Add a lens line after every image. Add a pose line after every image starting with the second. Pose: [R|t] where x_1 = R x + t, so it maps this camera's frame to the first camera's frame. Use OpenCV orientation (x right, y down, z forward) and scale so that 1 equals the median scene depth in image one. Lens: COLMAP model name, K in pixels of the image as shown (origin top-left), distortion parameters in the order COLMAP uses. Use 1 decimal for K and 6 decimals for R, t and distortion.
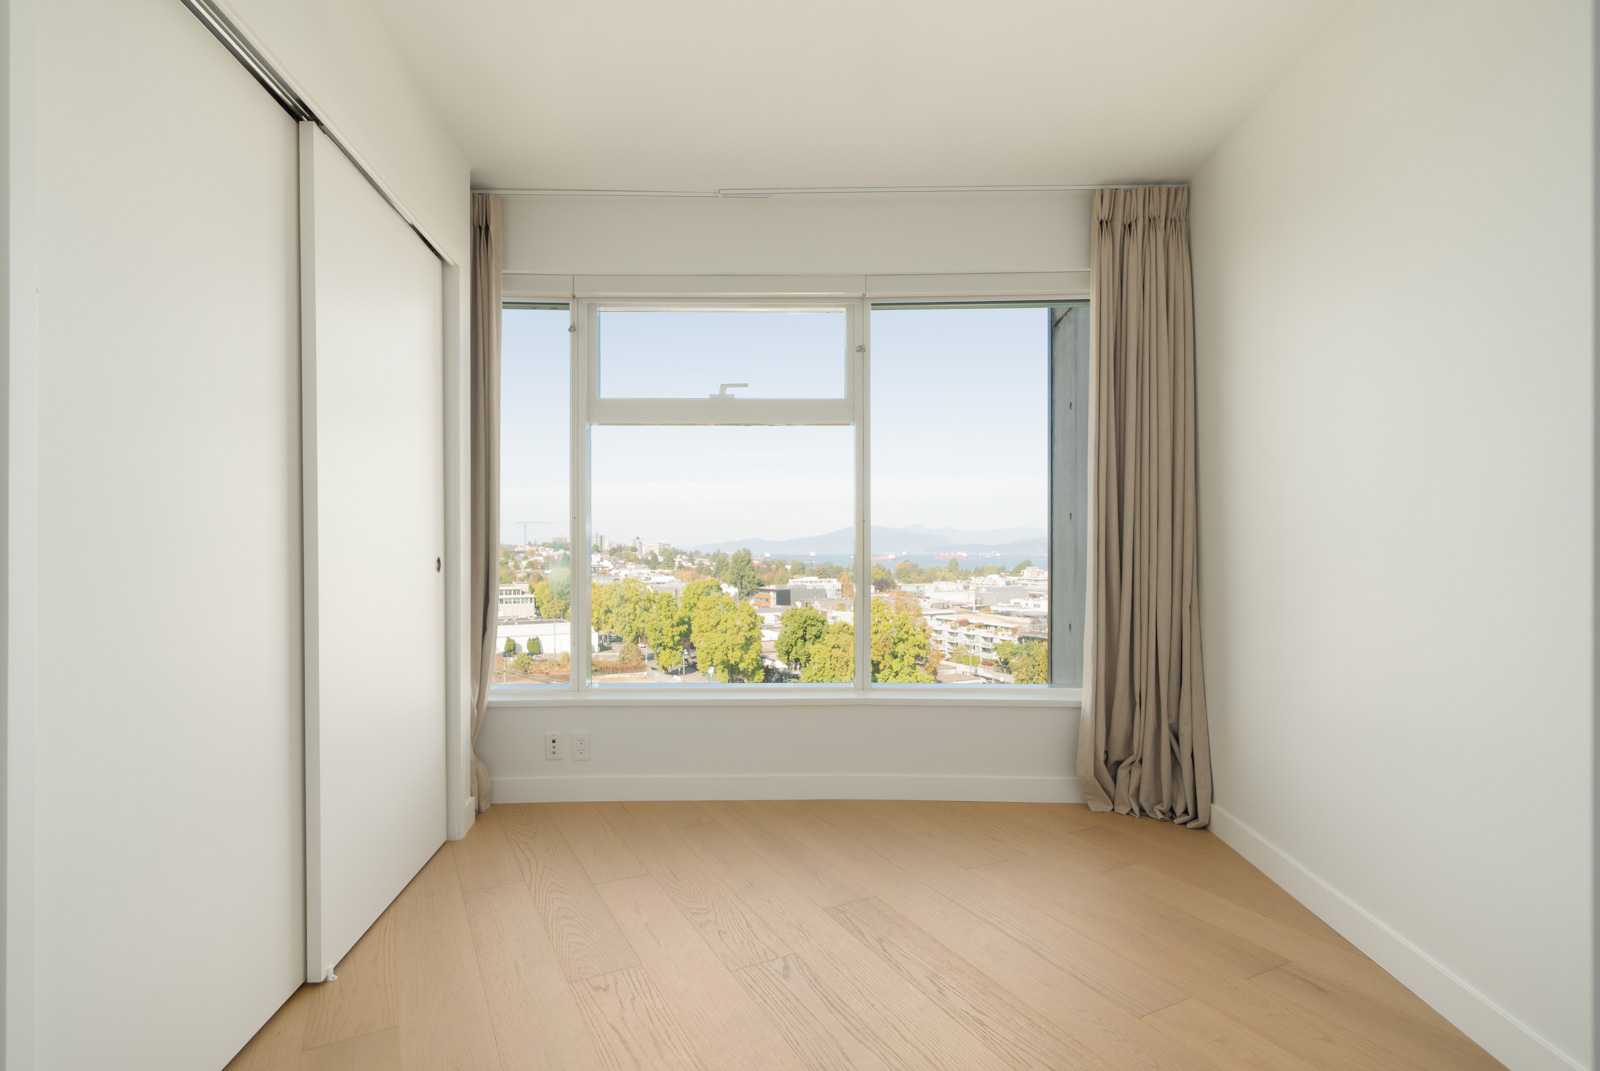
lens RADIAL K [[830.7, 0, 867.5], [0, 830.7, 541.0], [0, 0, 1]] dist [-0.012151, 0.002370]
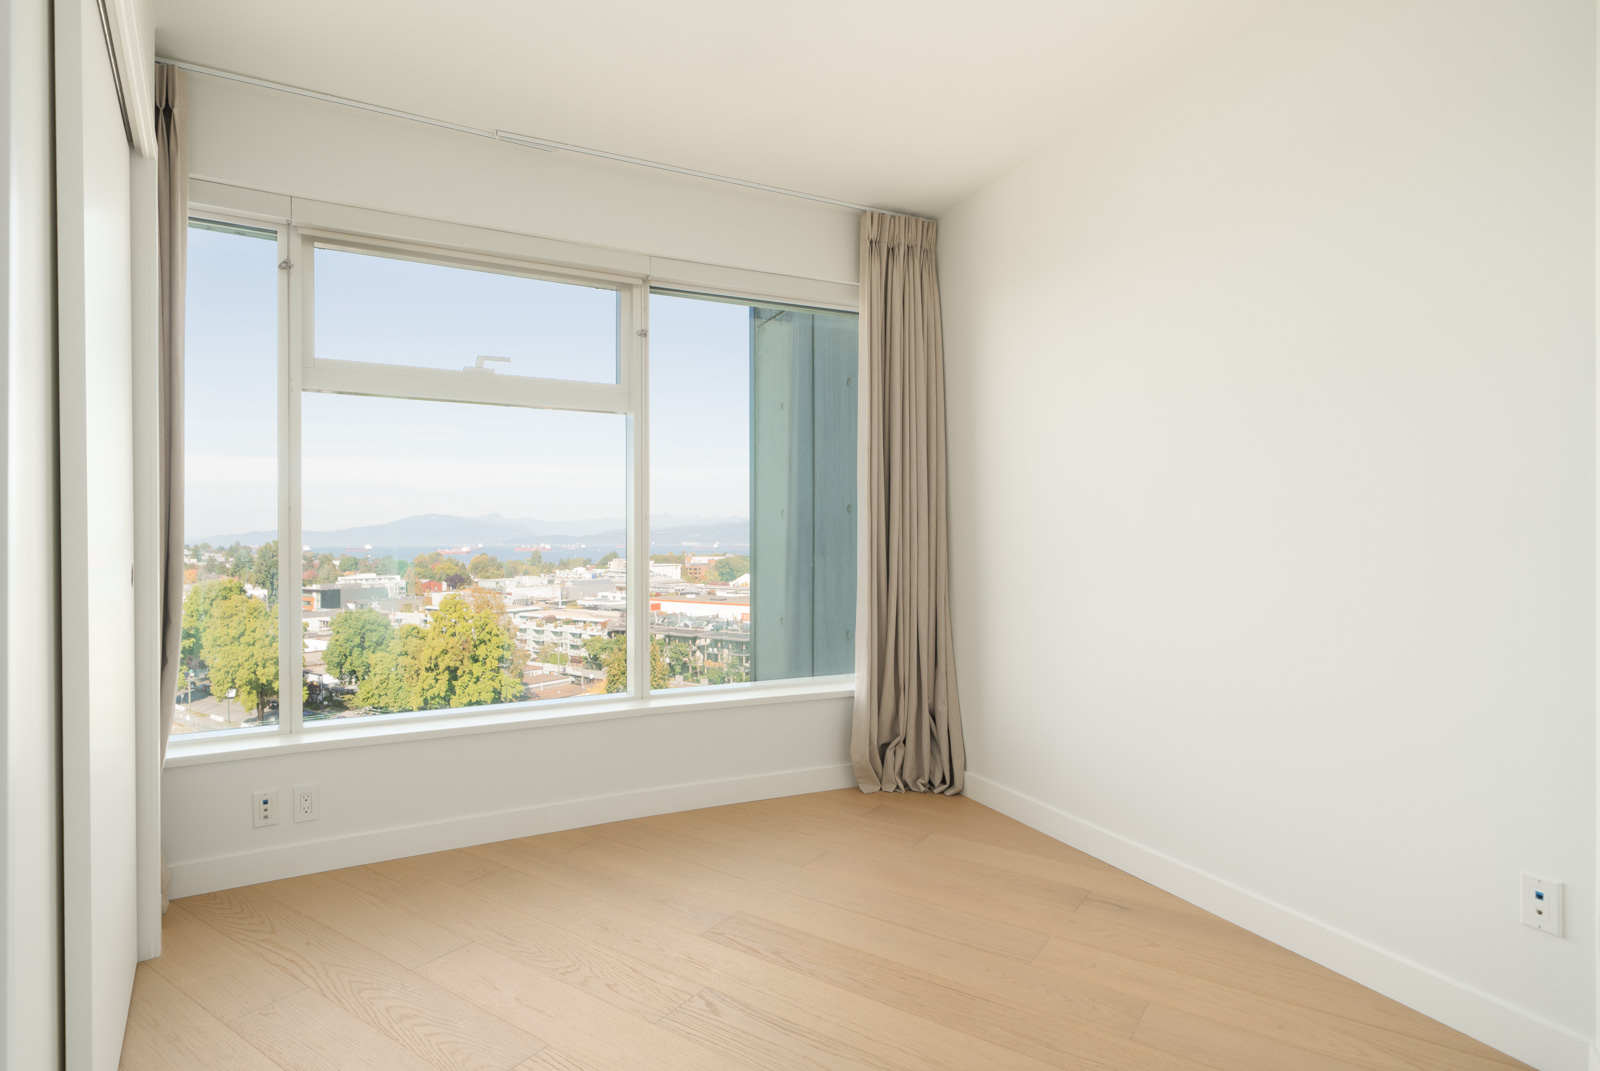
lens RADIAL K [[830.7, 0, 849.3], [0, 830.7, 536.2], [0, 0, 1]] dist [-0.012151, 0.002370]
pose [[0.880170, 0.002158, 0.474653, -0.248681], [-0.004456, 0.999983, 0.003718, -0.008745], [-0.474637, -0.005388, 0.880165, 0.068626]]
